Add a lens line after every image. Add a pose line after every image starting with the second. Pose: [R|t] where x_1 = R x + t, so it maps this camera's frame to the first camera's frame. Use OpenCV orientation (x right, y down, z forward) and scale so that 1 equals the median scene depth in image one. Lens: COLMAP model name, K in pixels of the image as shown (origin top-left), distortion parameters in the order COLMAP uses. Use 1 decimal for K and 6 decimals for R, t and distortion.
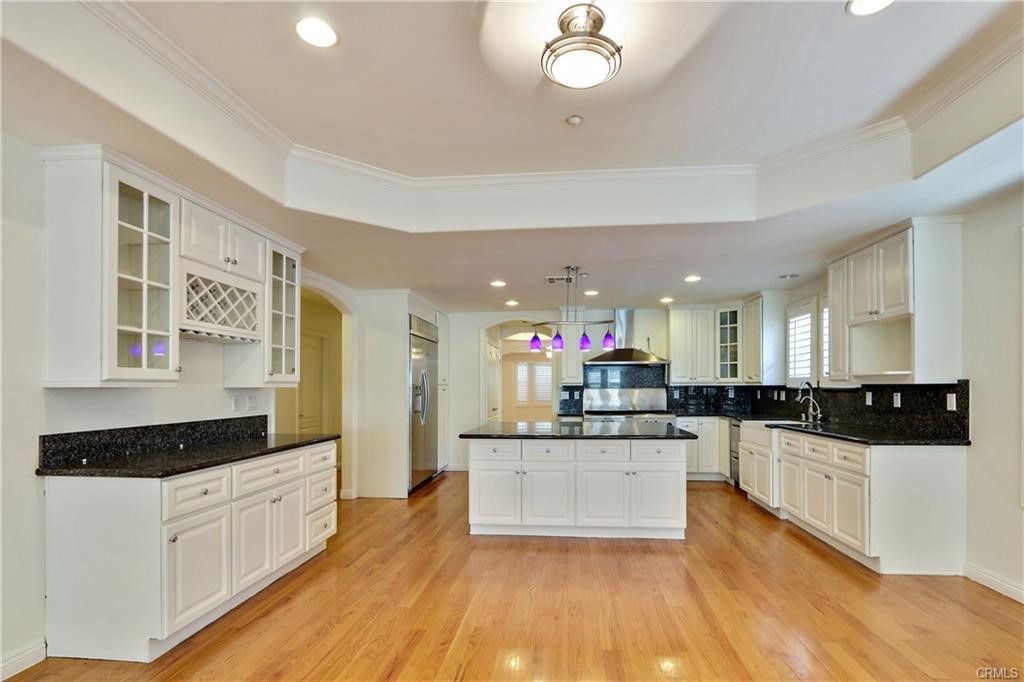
lens RADIAL K [[480.4, 0, 533.9], [0, 480.4, 374.4], [0, 0, 1]] dist [-0.000584, -0.000039]
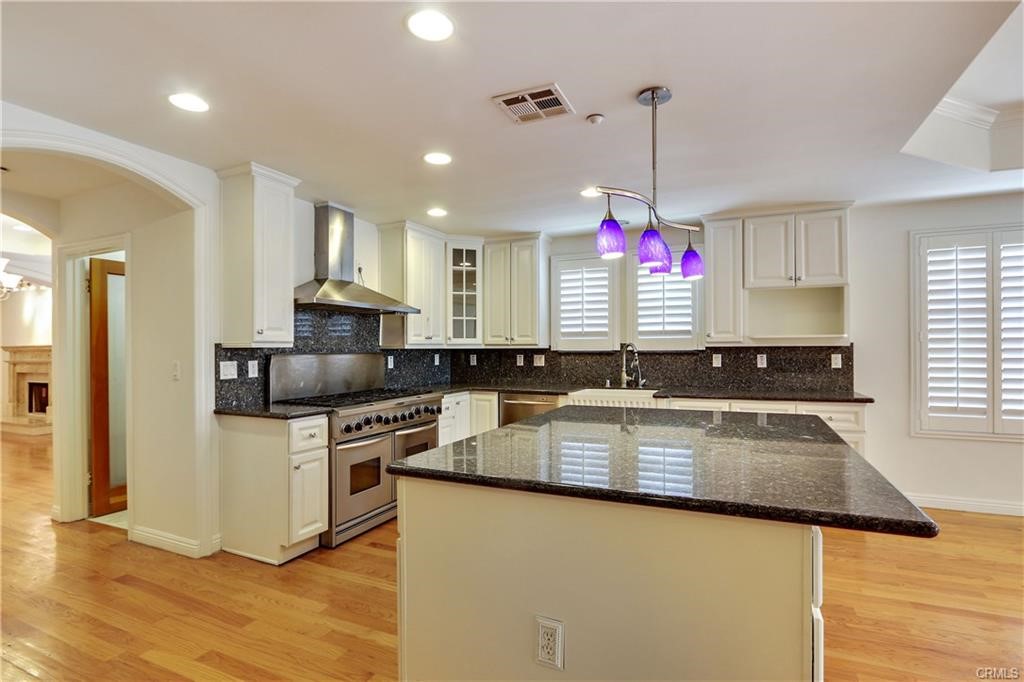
lens RADIAL K [[494.0, 0, 512.6], [0, 494.0, 348.7], [0, 0, 1]] dist [-0.004176, -0.000801]
pose [[0.341021, 0.002642, 0.940052, -0.390100], [-0.020523, 0.999779, 0.004635, 0.024791], [-0.939832, -0.020874, 0.341000, 0.895118]]
